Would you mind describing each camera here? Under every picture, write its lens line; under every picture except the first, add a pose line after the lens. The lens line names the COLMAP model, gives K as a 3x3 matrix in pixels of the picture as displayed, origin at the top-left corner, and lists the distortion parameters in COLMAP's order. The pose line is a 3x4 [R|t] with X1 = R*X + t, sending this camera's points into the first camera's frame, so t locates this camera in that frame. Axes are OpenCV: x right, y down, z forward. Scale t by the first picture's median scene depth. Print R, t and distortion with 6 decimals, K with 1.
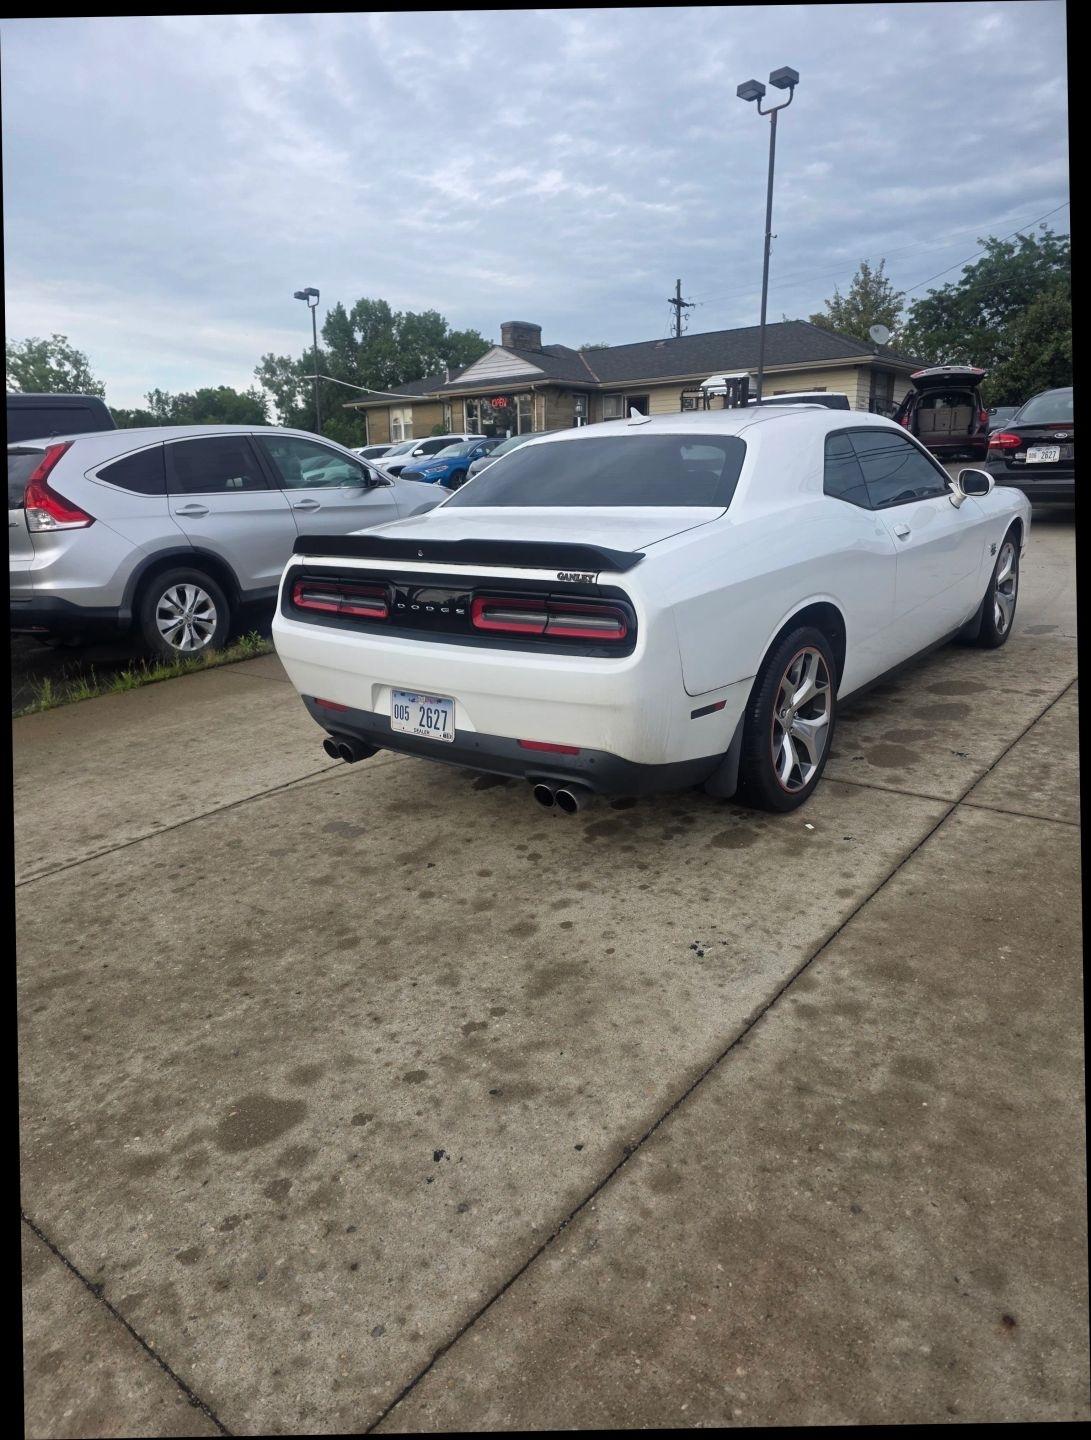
lens RADIAL K [[889.0, 0, 550.4], [0, 889.0, 763.3], [0, 0, 1]] dist [0.073828, -0.062852]
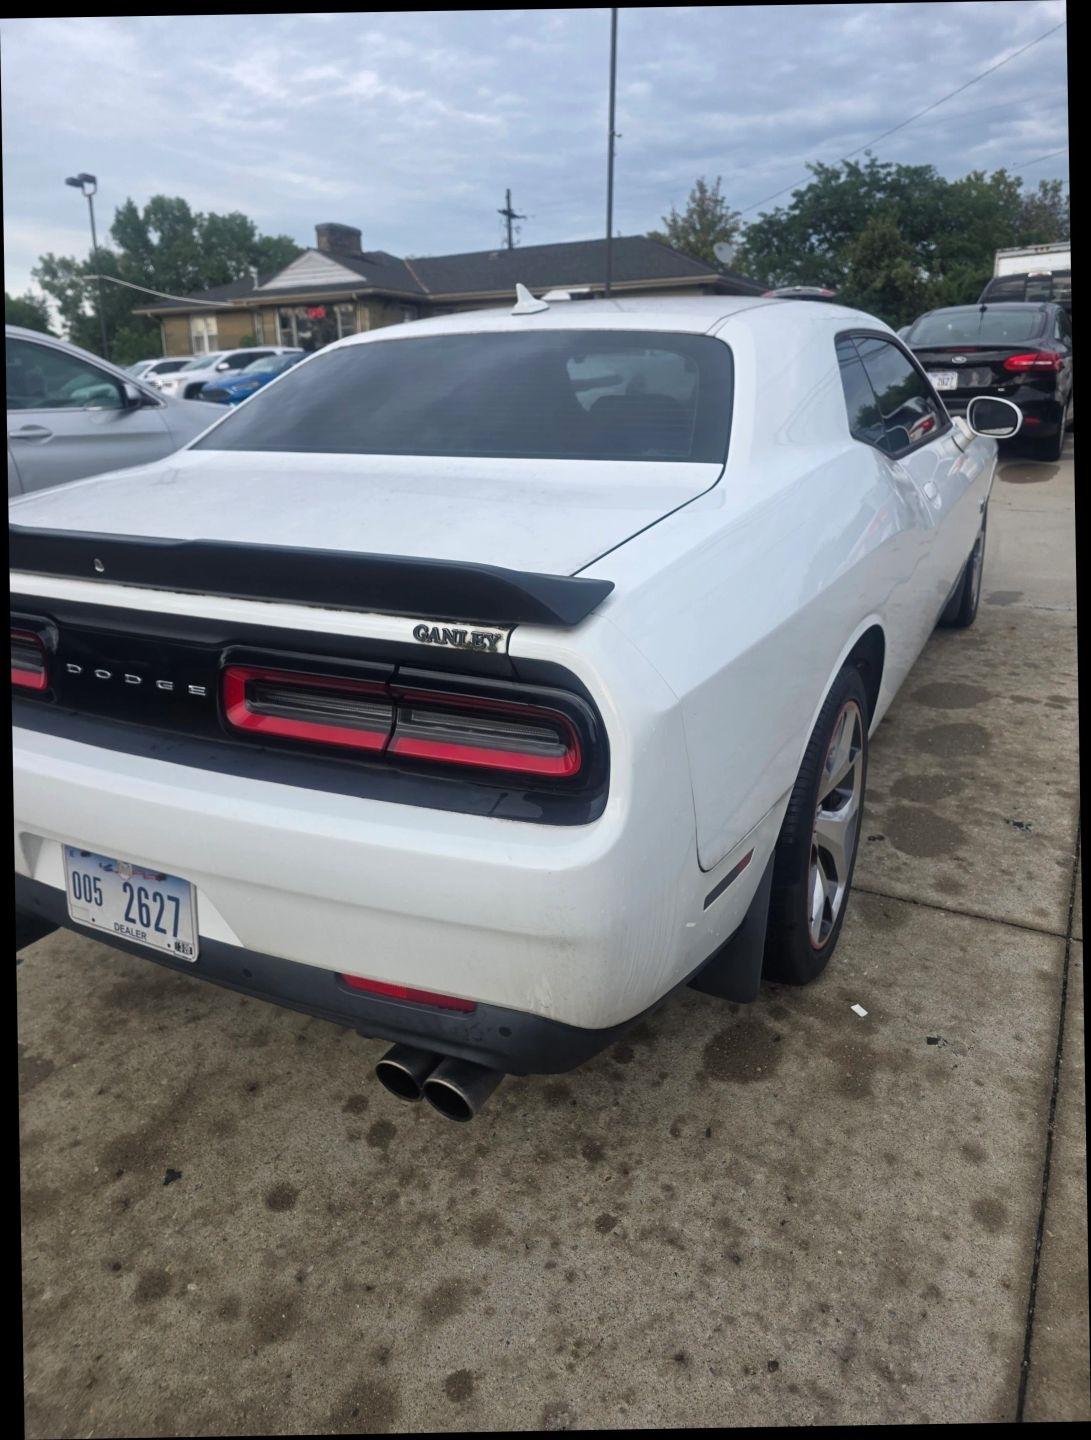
lens RADIAL K [[939.4, 0, 545.5], [0, 939.4, 720.0], [0, 0, 1]] dist [0.045401, -0.045445]
pose [[0.986351, -0.042410, 0.159100, -0.001024], [0.039379, 0.998979, 0.022156, -0.122977], [-0.159877, -0.015588, 0.987014, 0.377262]]
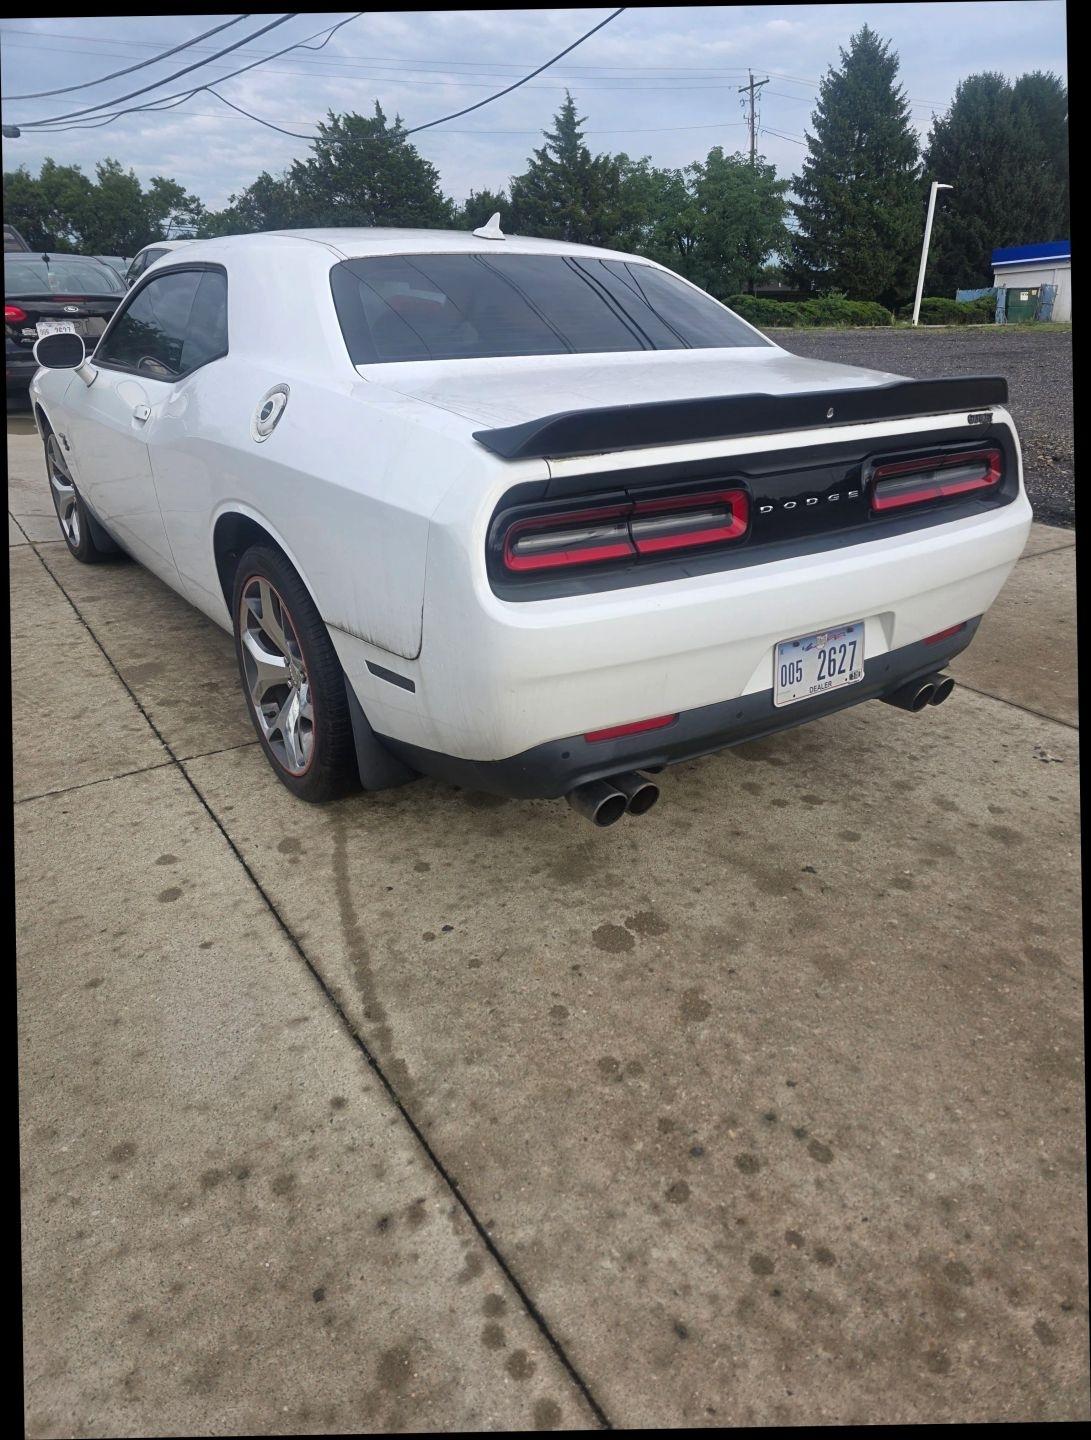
lens RADIAL K [[916.0, 0, 555.4], [0, 916.0, 747.0], [0, 0, 1]] dist [0.076872, -0.074090]
pose [[0.317721, -0.368847, 0.873502, -0.679367], [0.303634, 0.912303, 0.274789, -0.200781], [-0.898254, 0.177919, 0.401852, 0.737444]]
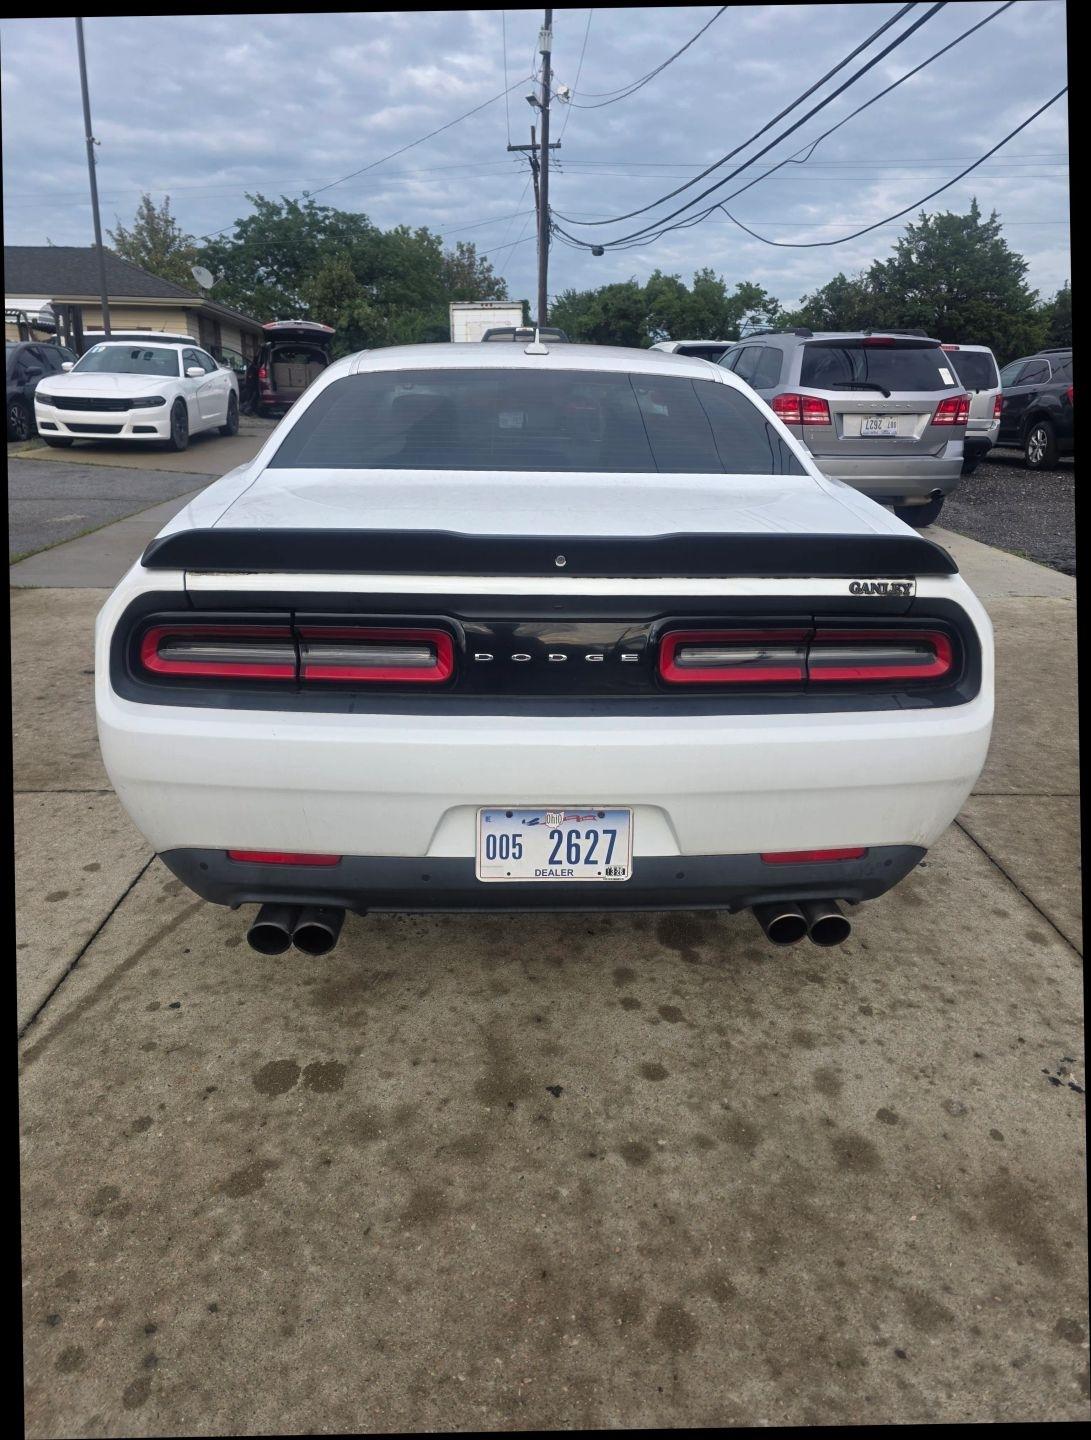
lens RADIAL K [[928.8, 0, 540.0], [0, 928.8, 733.4], [0, 0, 1]] dist [0.061653, -0.056190]
pose [[0.771384, -0.164175, 0.614828, -0.404873], [0.161089, 0.985057, 0.060928, -0.129567], [-0.615643, 0.052043, 0.786305, 0.437793]]
